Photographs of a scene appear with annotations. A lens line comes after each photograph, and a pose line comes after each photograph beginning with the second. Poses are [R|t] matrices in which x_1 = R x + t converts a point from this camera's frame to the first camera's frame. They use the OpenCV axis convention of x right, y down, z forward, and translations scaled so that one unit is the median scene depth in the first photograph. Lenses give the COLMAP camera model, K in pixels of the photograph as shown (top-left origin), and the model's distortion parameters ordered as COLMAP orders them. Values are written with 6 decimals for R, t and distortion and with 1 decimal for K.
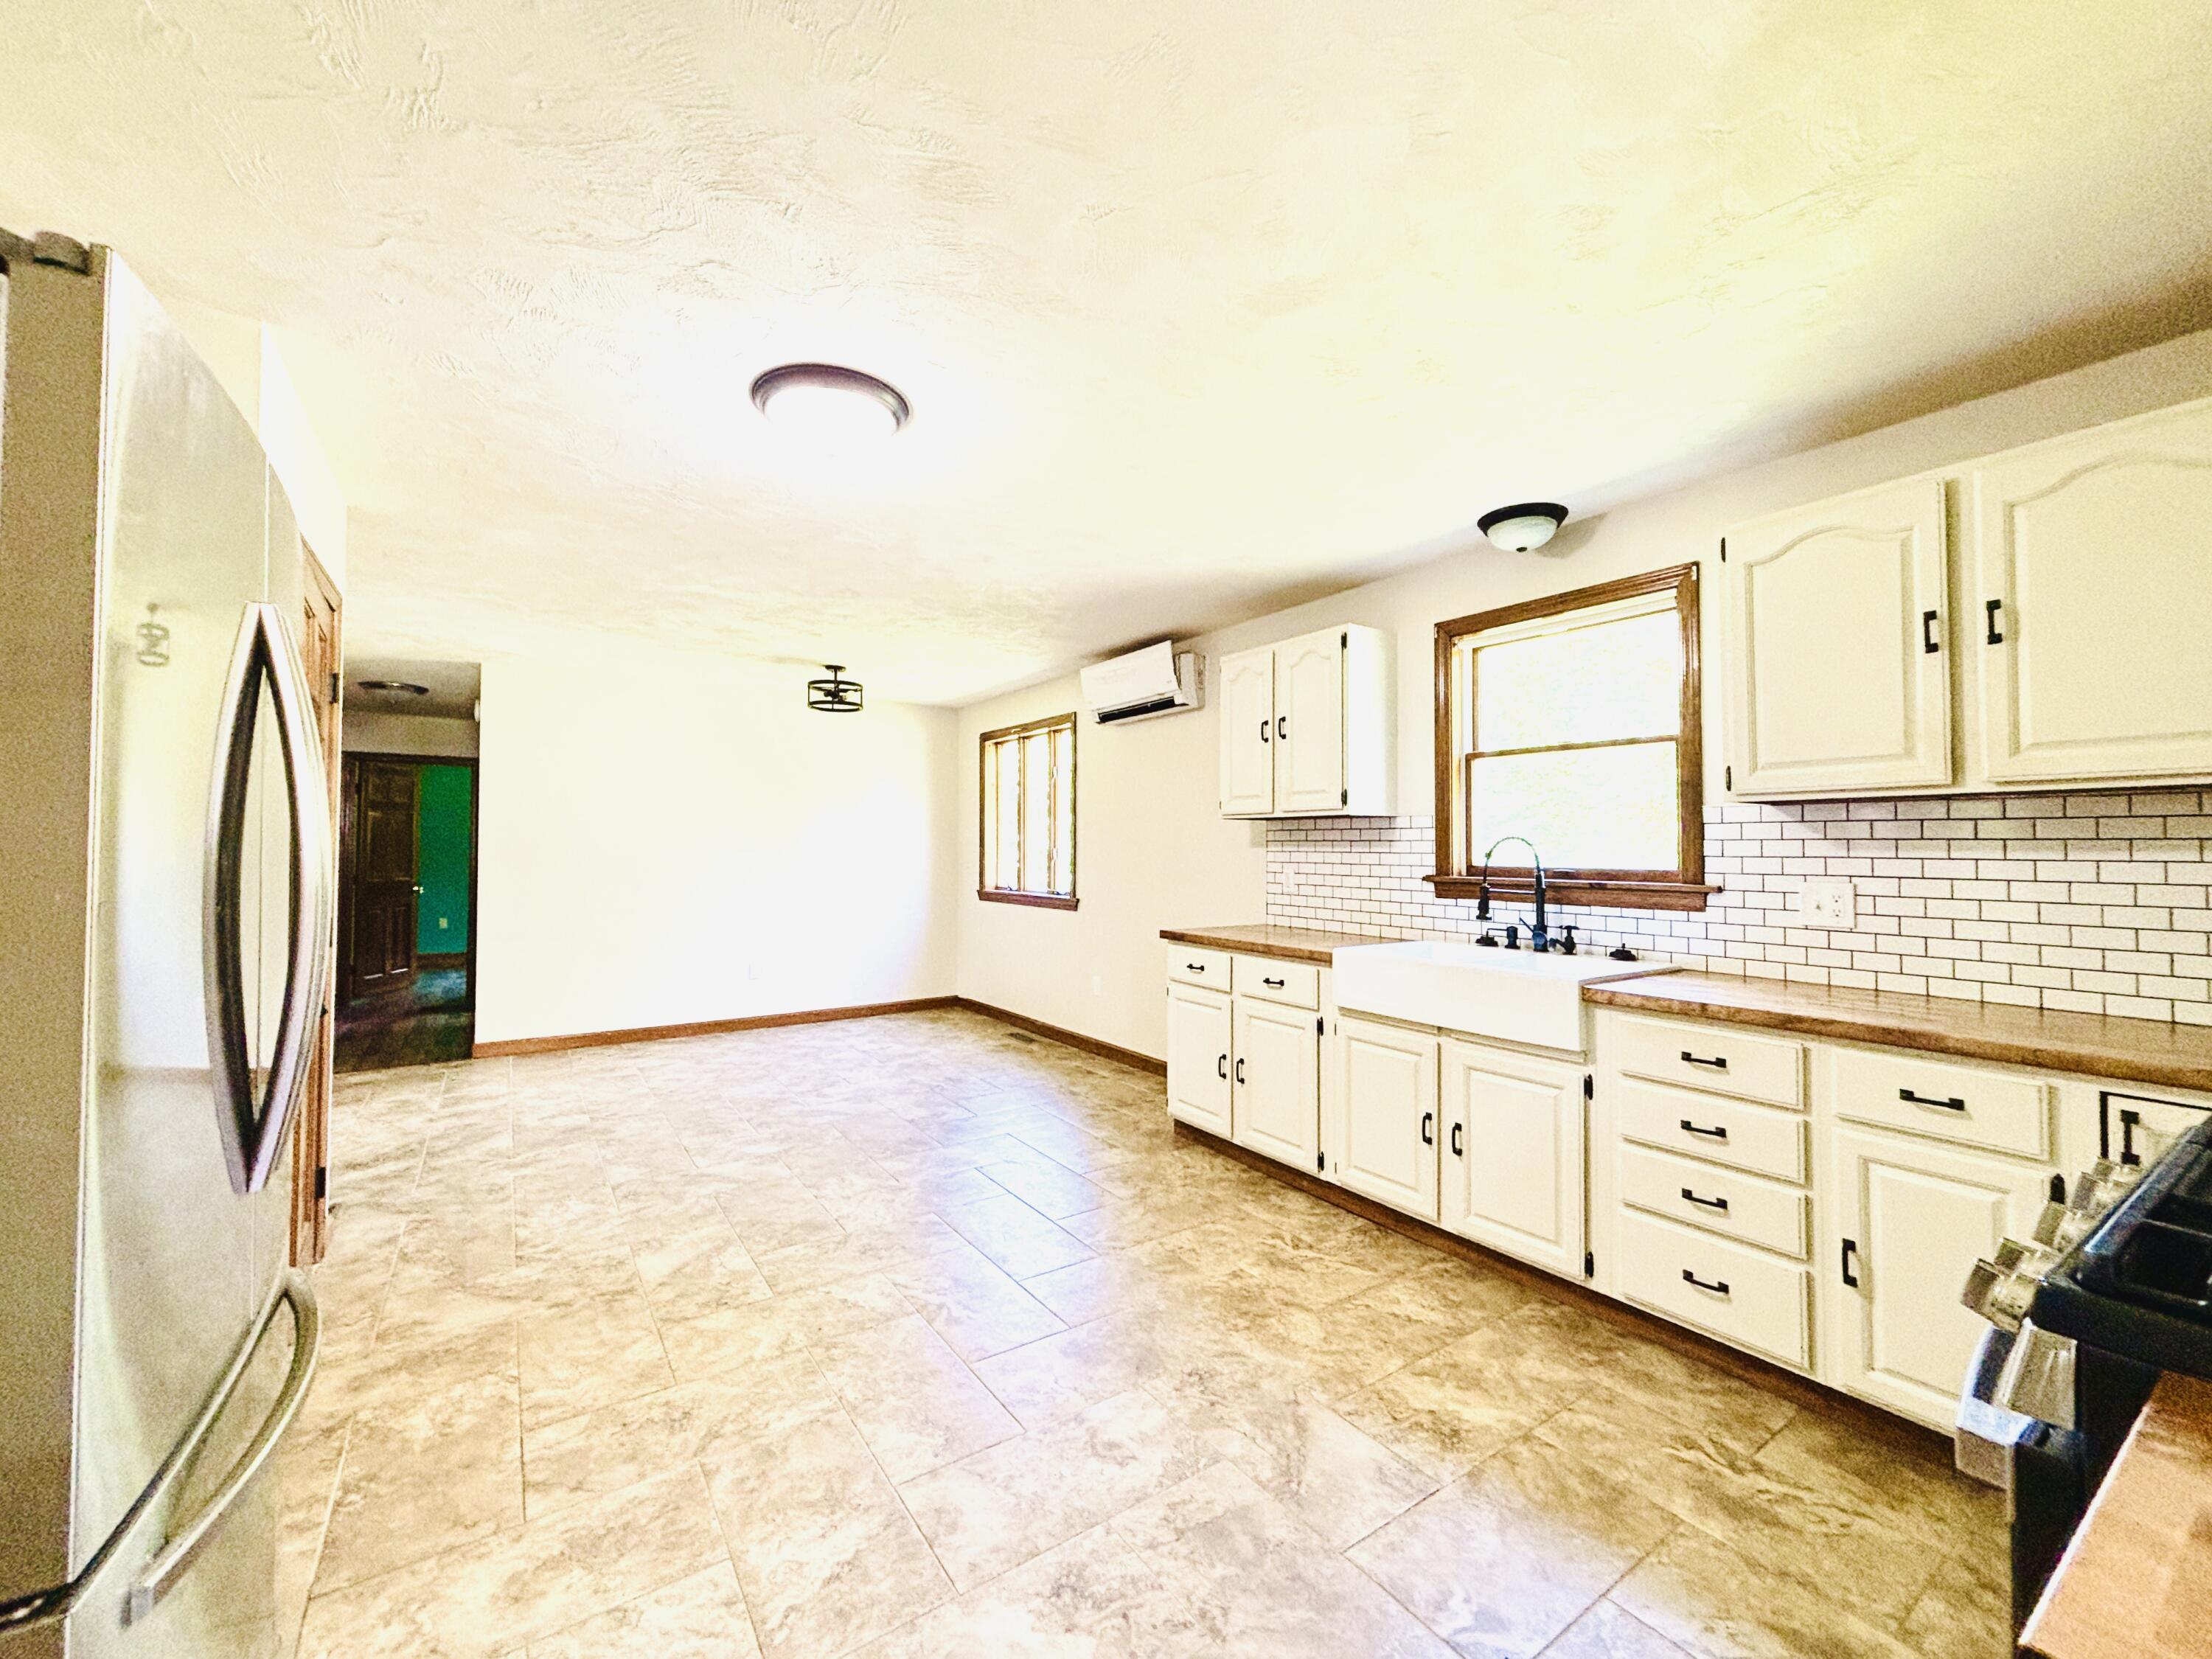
lens RADIAL K [[898.4, 0, 1106.0], [0, 898.4, 829.5], [0, 0, 1]] dist [0.015740, 0.000056]
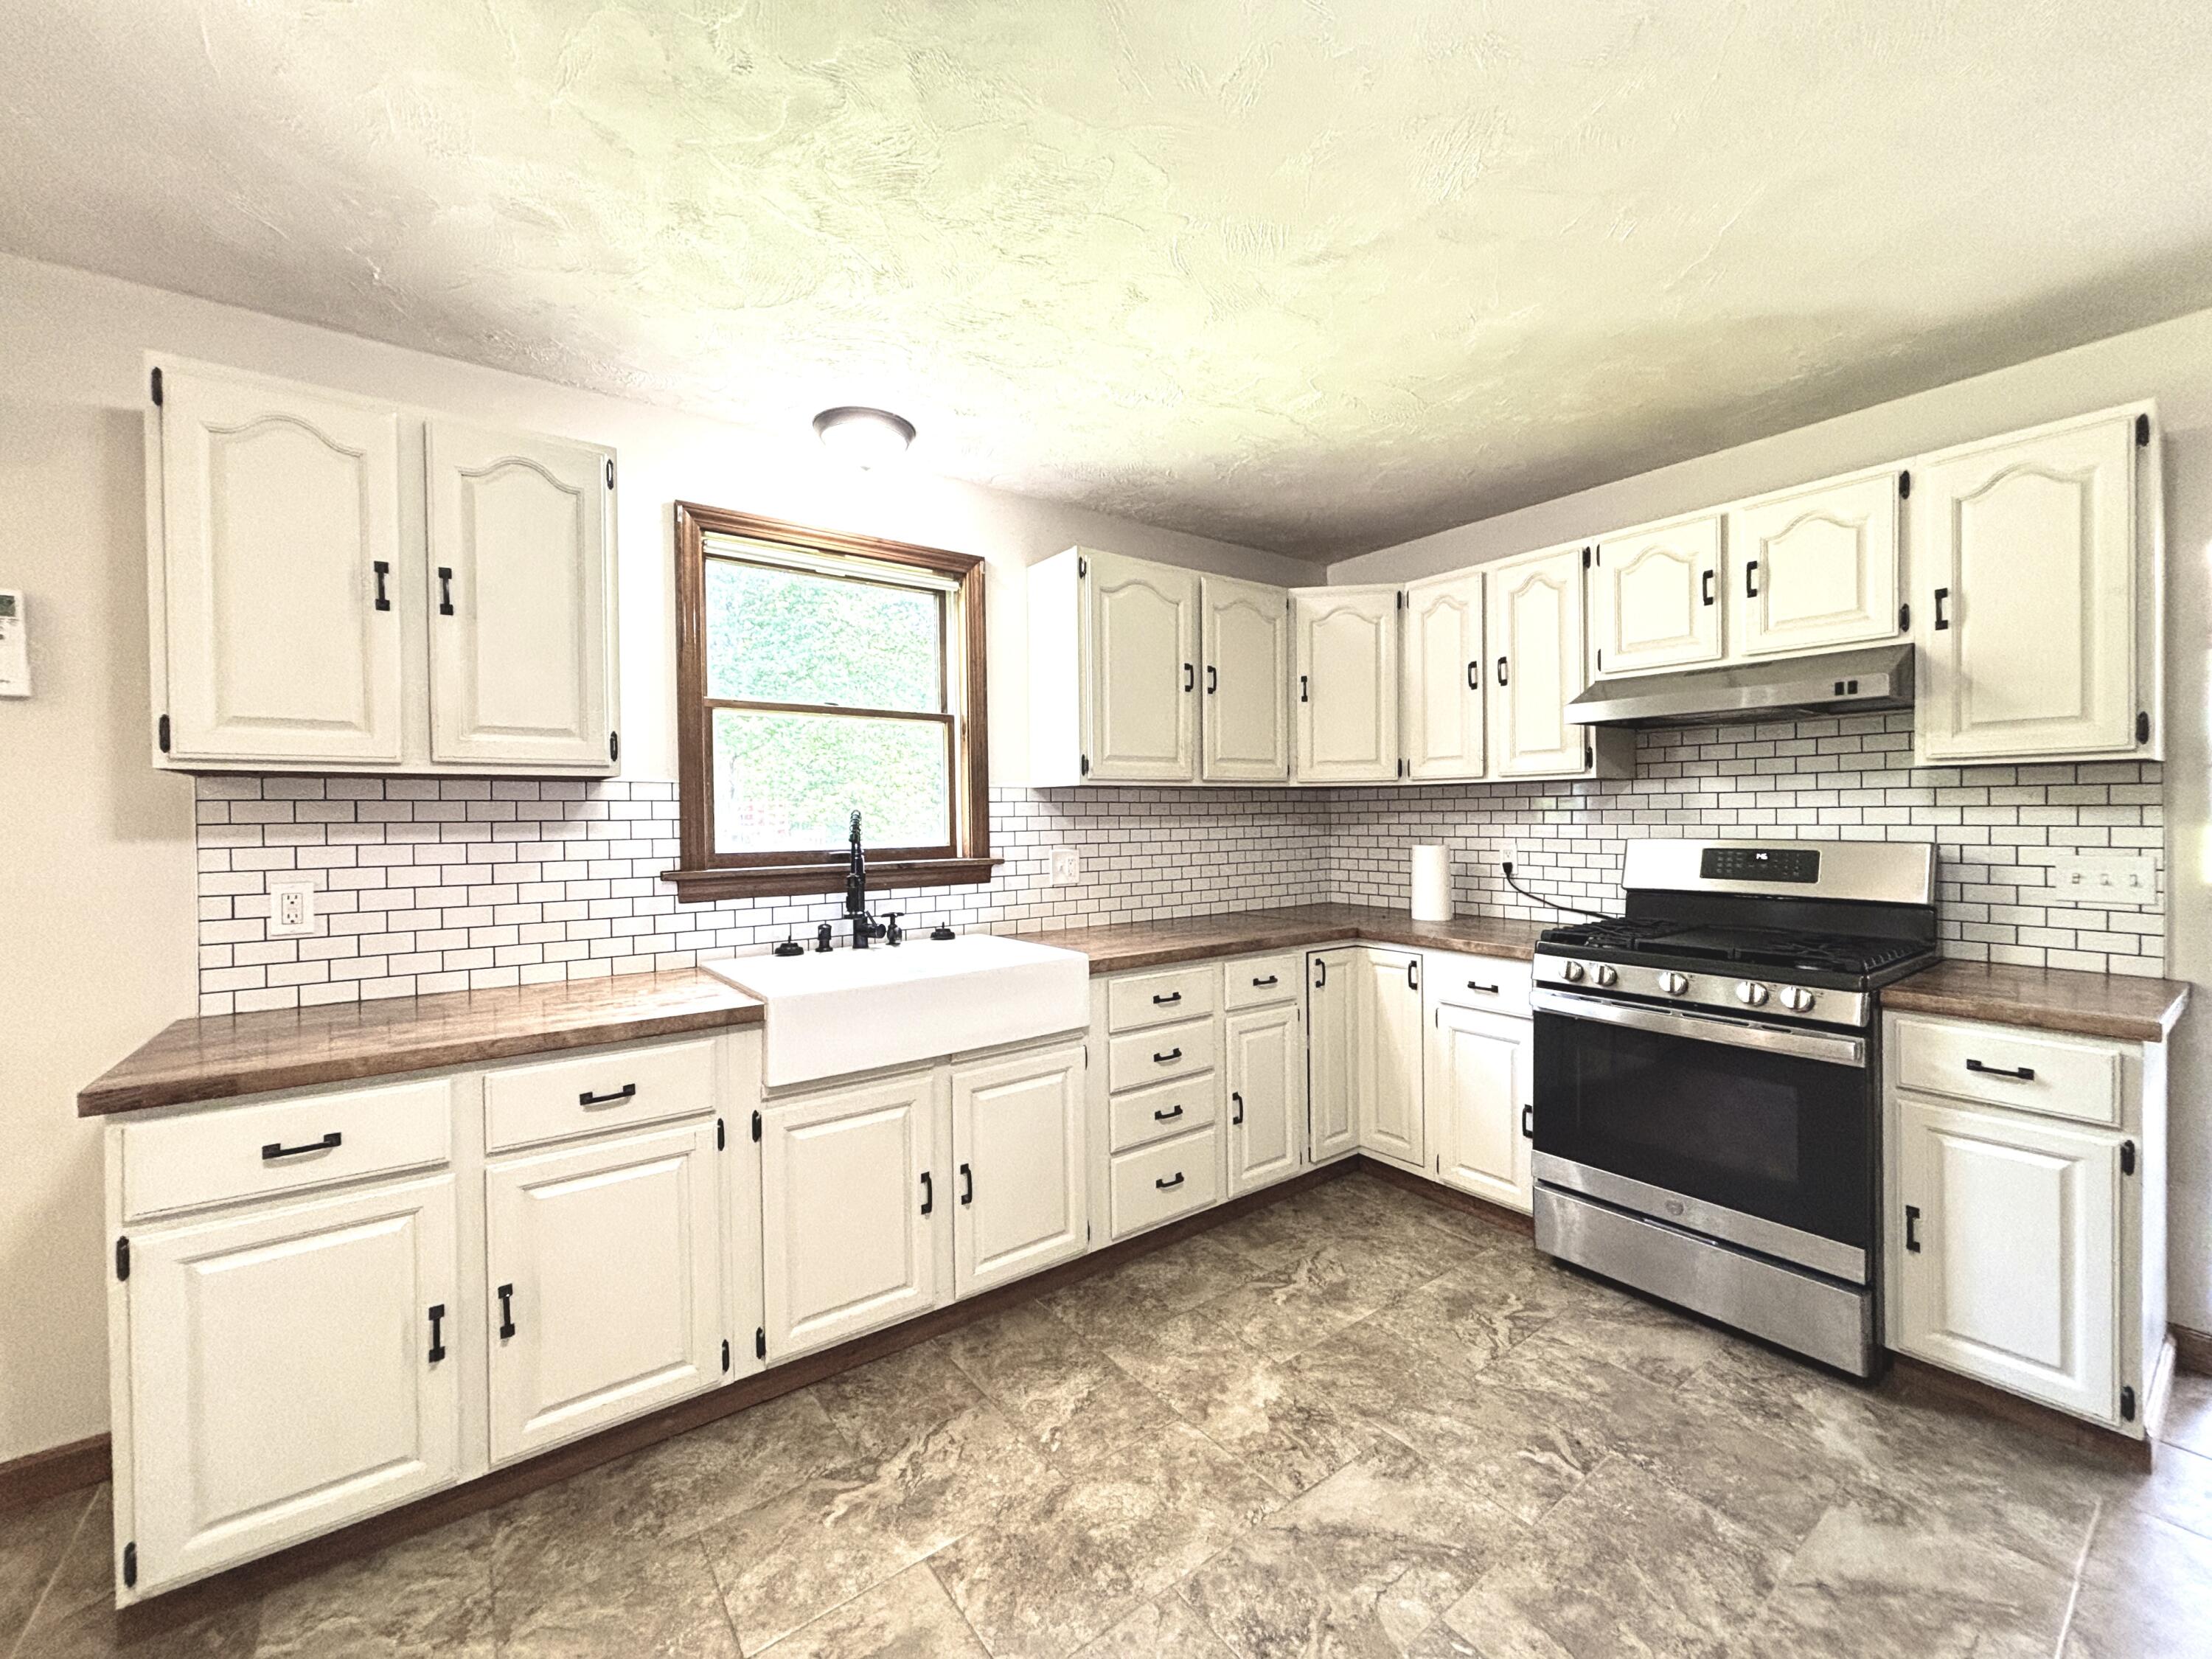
lens RADIAL K [[895.8, 0, 1106.0], [0, 895.8, 829.5], [0, 0, 1]] dist [0.008931, -0.000141]
pose [[-0.034343, -0.016413, 0.999275, -0.416688], [-0.005882, 0.999851, 0.016220, 0.008776], [-0.999393, -0.005320, -0.034435, 0.892371]]
